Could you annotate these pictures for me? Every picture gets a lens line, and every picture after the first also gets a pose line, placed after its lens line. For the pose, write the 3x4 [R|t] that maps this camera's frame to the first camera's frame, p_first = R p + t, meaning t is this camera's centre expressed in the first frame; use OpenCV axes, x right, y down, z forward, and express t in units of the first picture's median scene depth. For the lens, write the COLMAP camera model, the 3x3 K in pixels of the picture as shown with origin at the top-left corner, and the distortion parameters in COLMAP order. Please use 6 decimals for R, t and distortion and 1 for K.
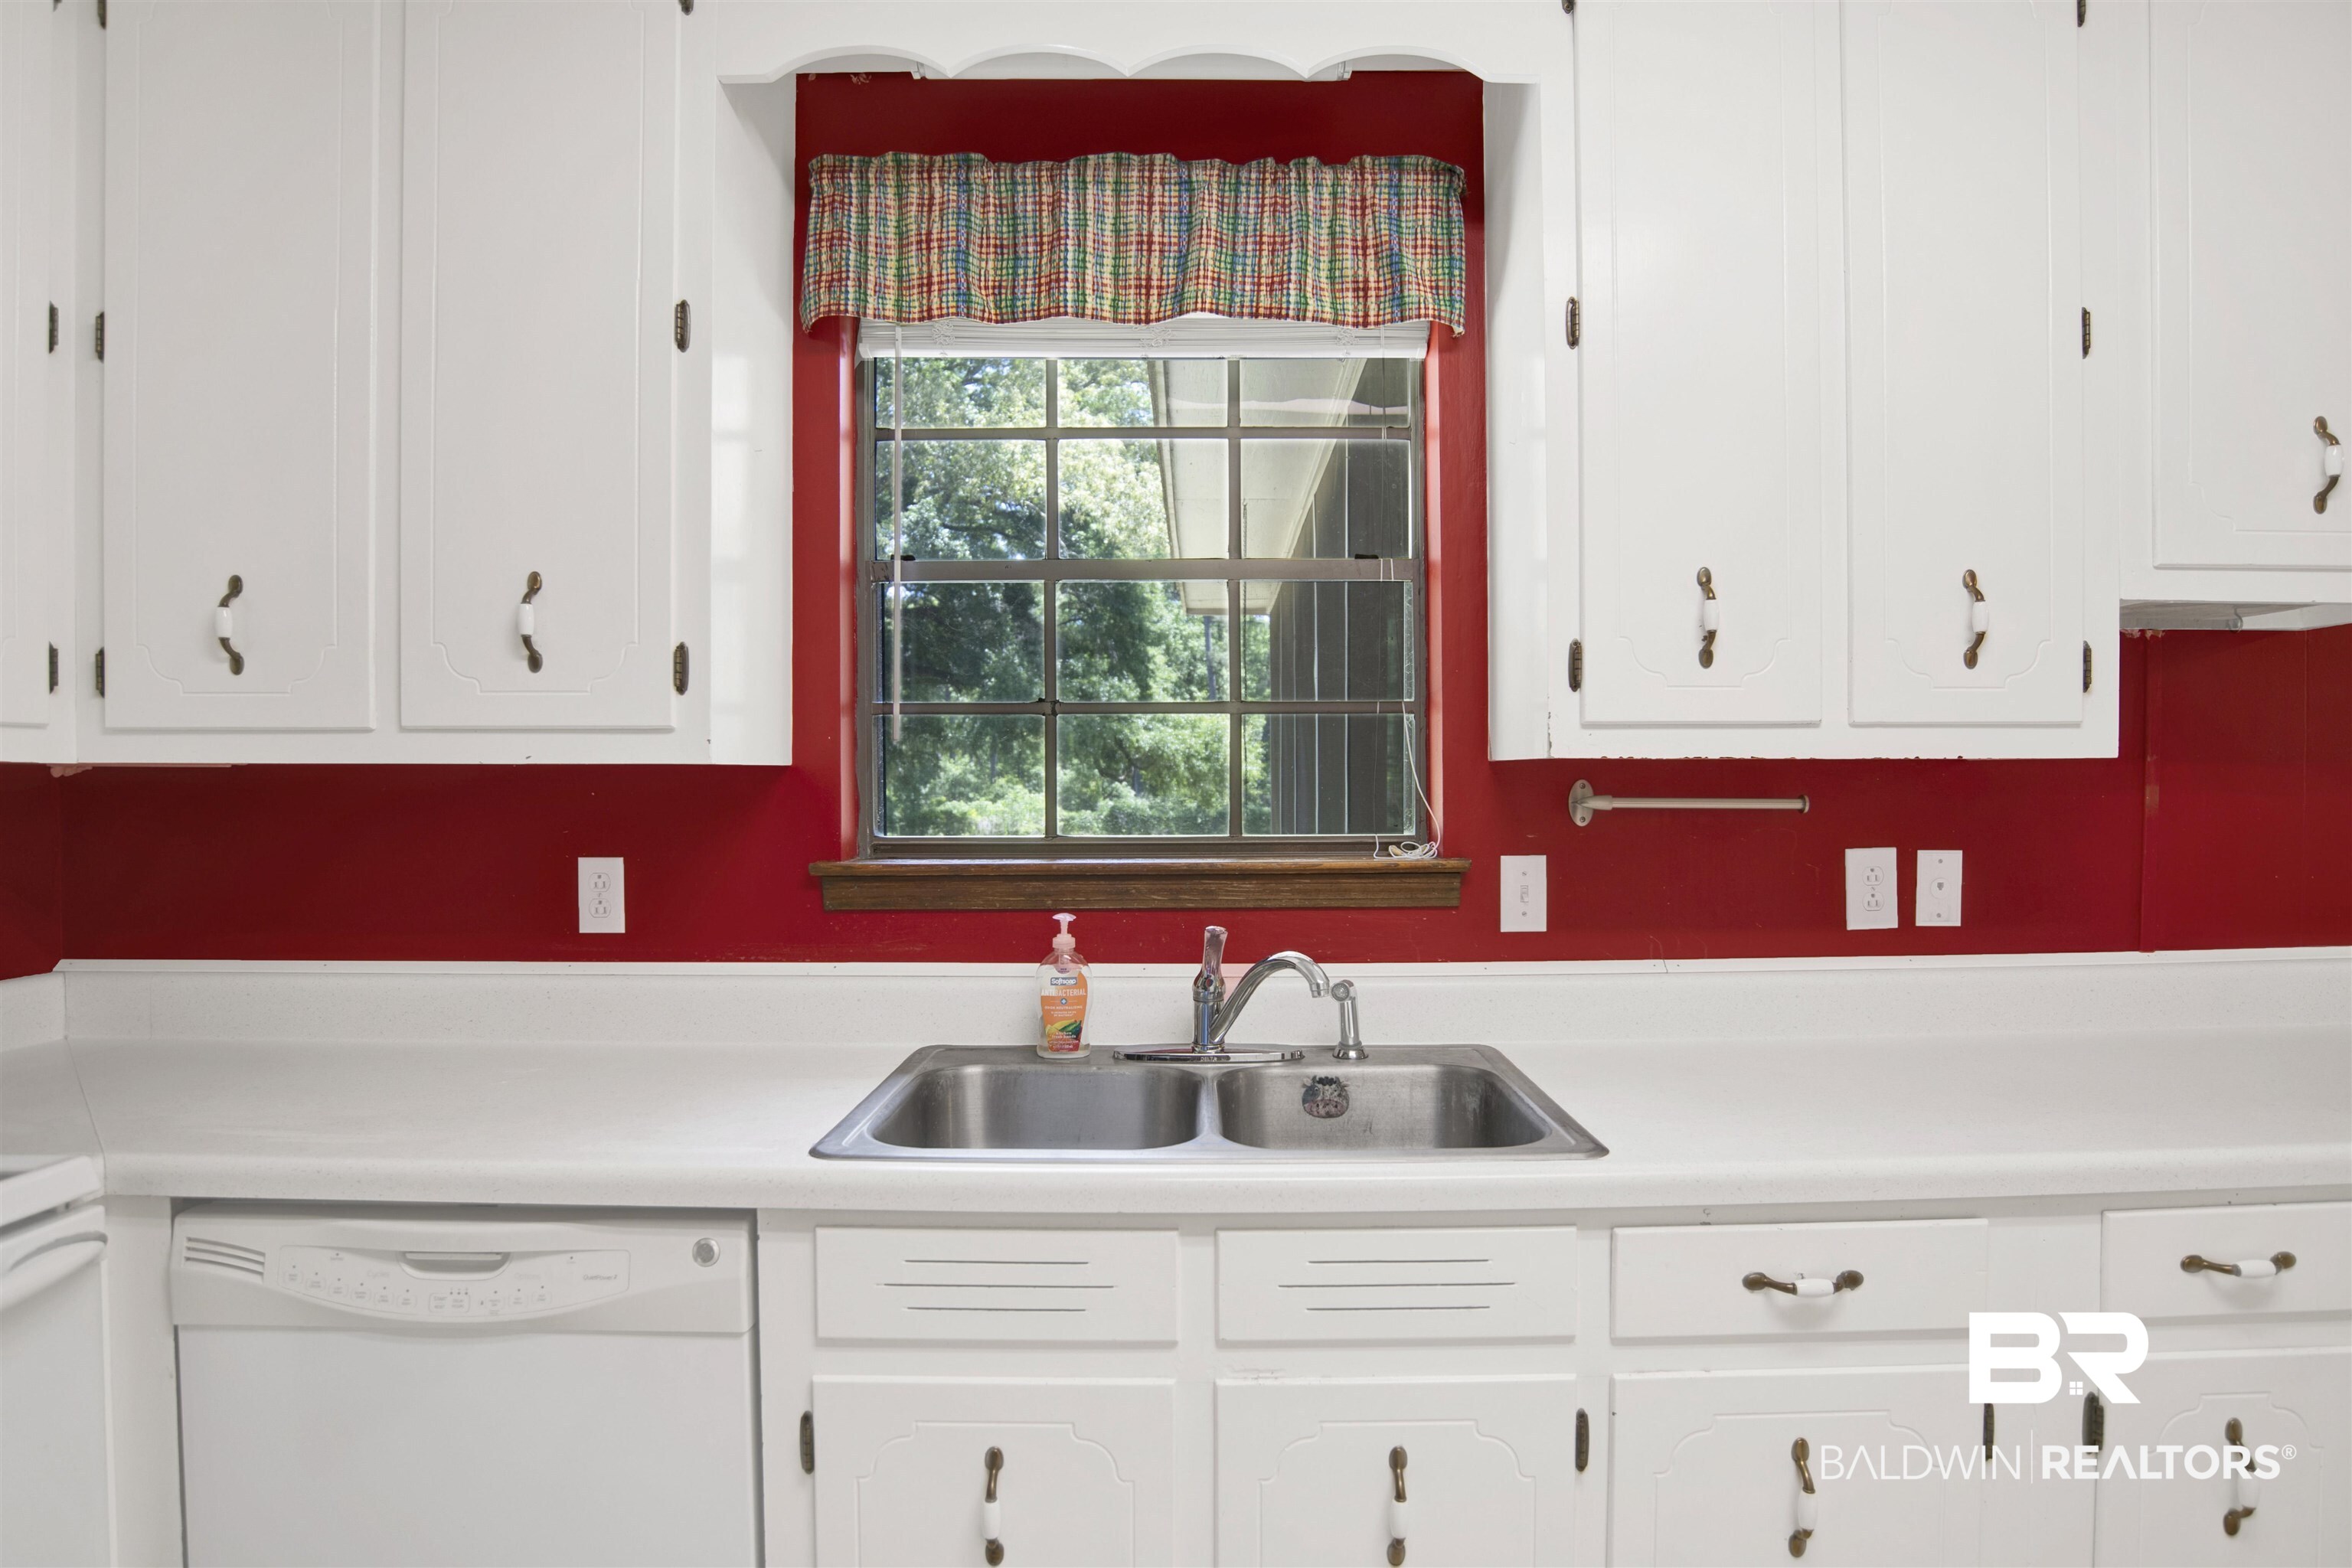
lens RADIAL K [[1279.7, 0, 1221.4], [0, 1279.7, 802.8], [0, 0, 1]] dist [-0.088123, 0.048545]
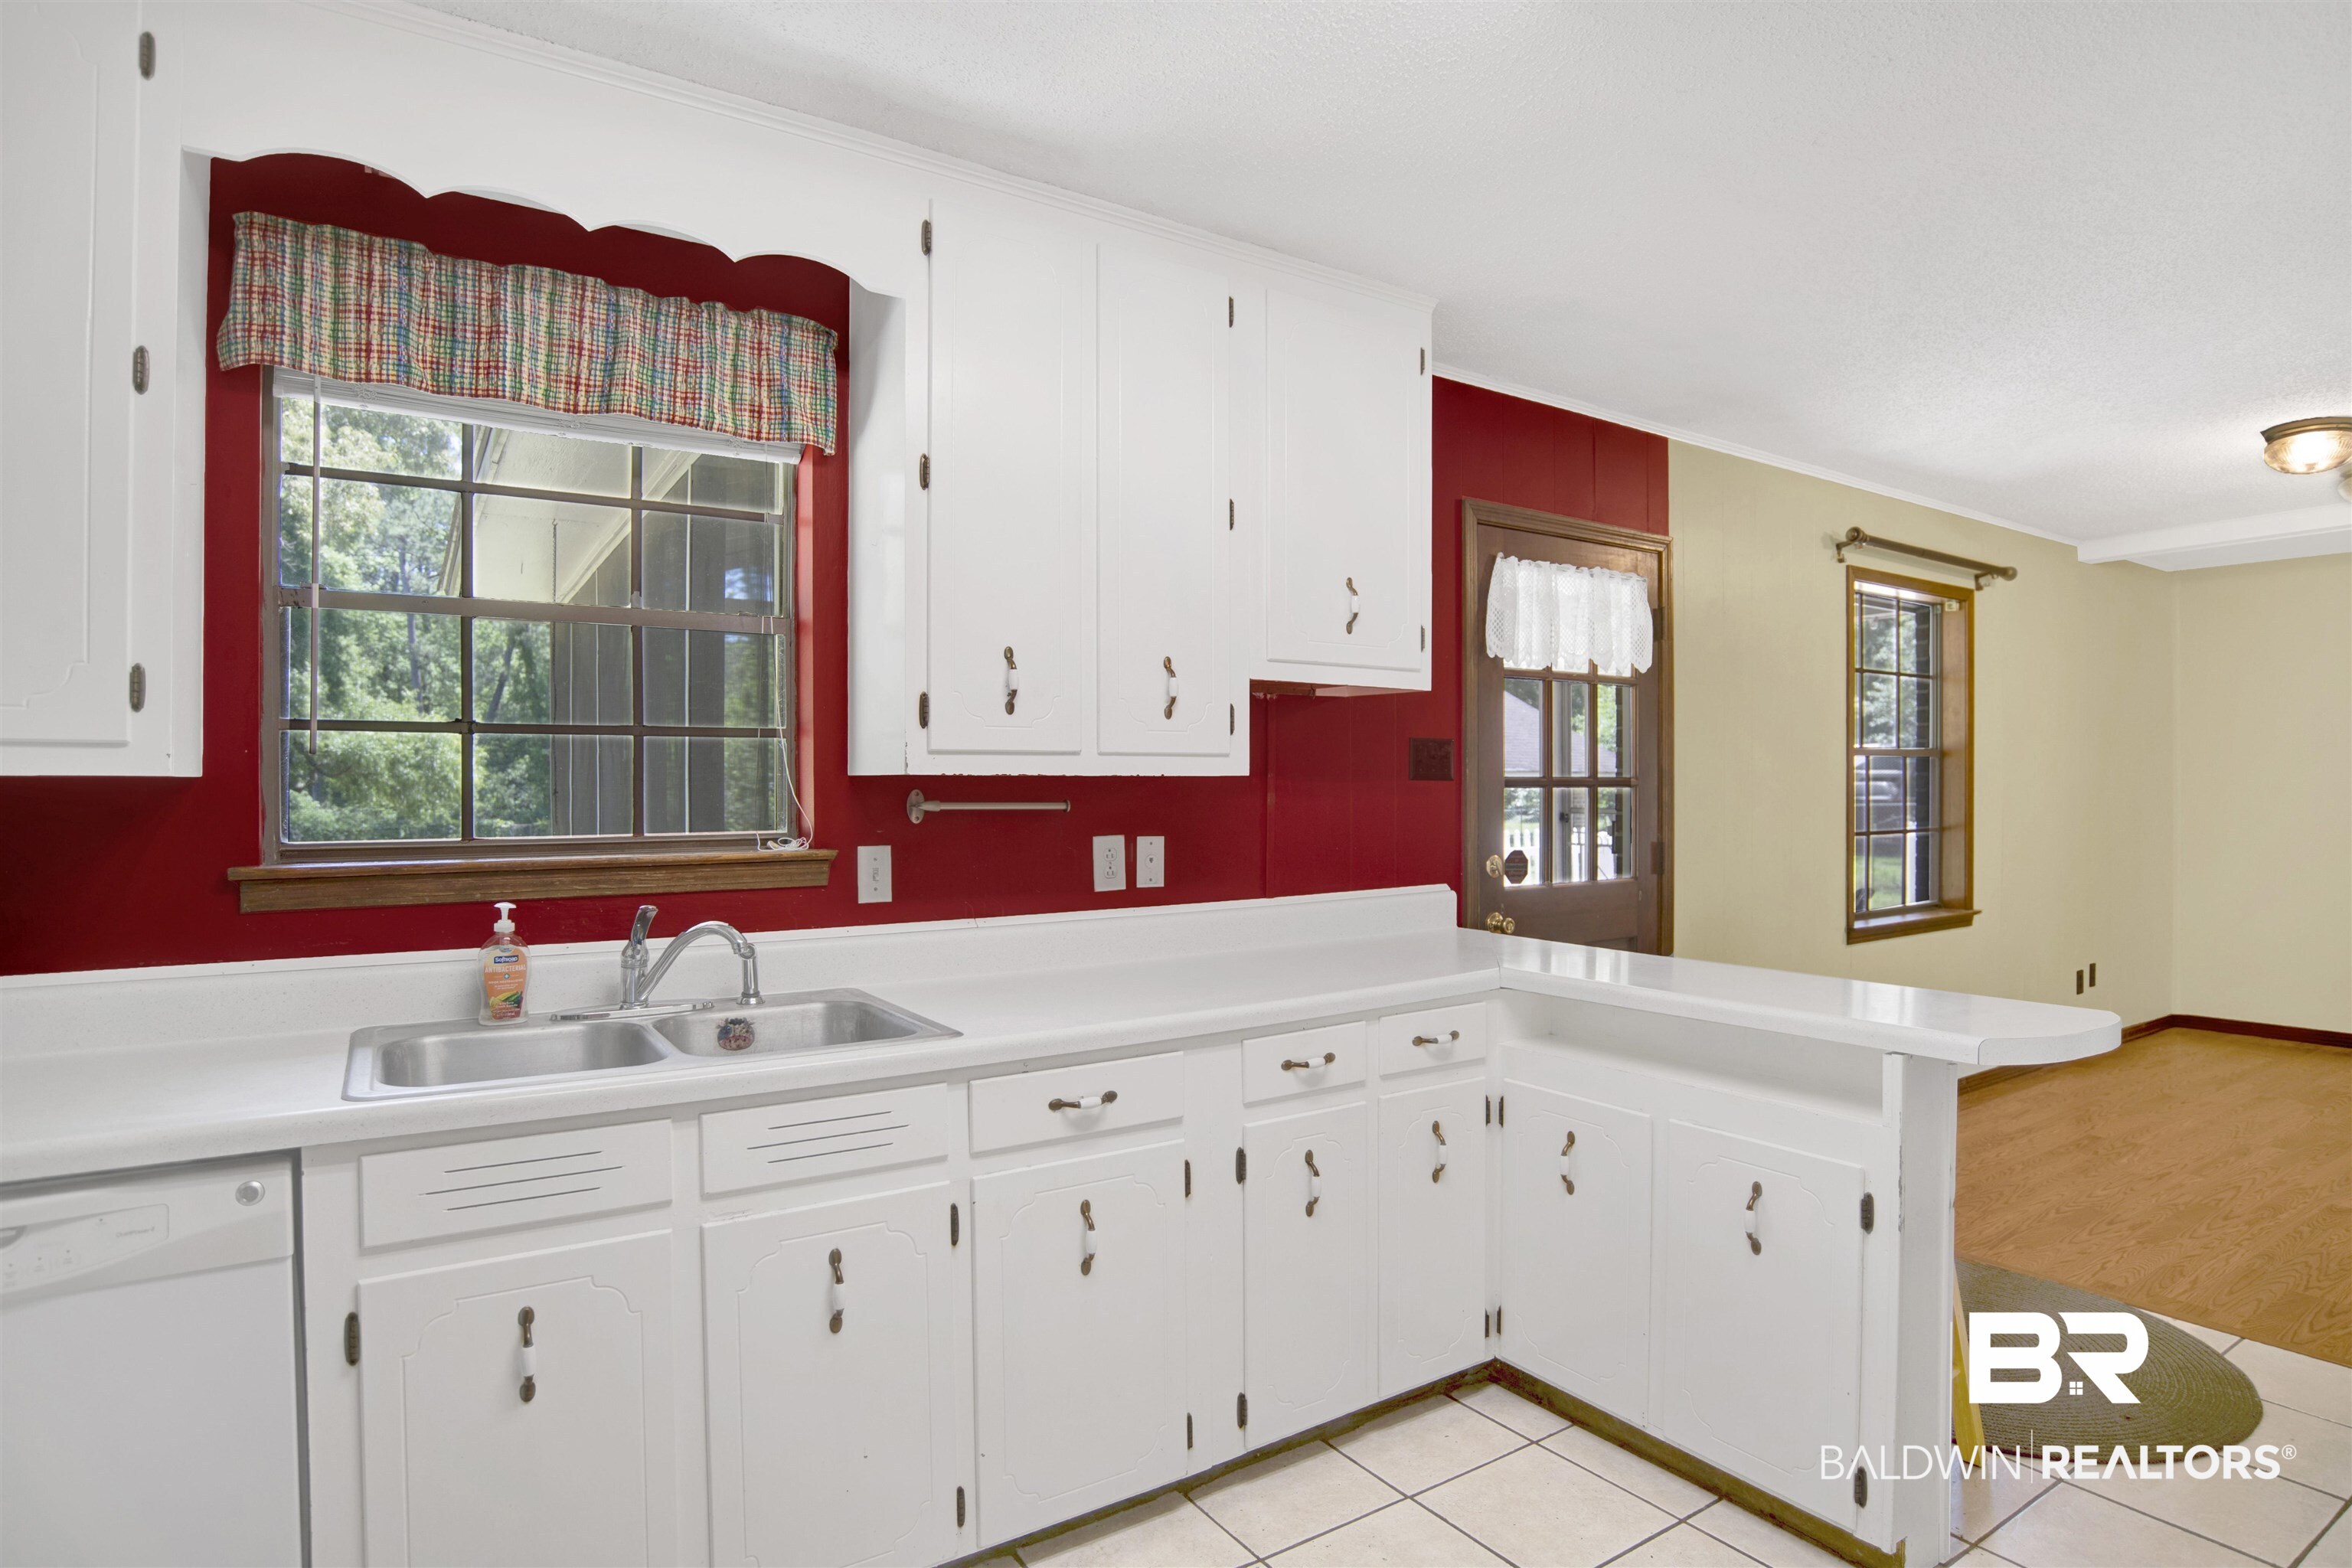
lens RADIAL K [[1244.2, 0, 1176.1], [0, 1244.2, 773.3], [0, 0, 1]] dist [-0.072525, 0.023139]
pose [[0.853453, 0.004656, 0.521149, -0.177574], [0.010981, 0.999577, -0.026914, 0.003522], [-0.521054, 0.028693, 0.853041, -0.292206]]
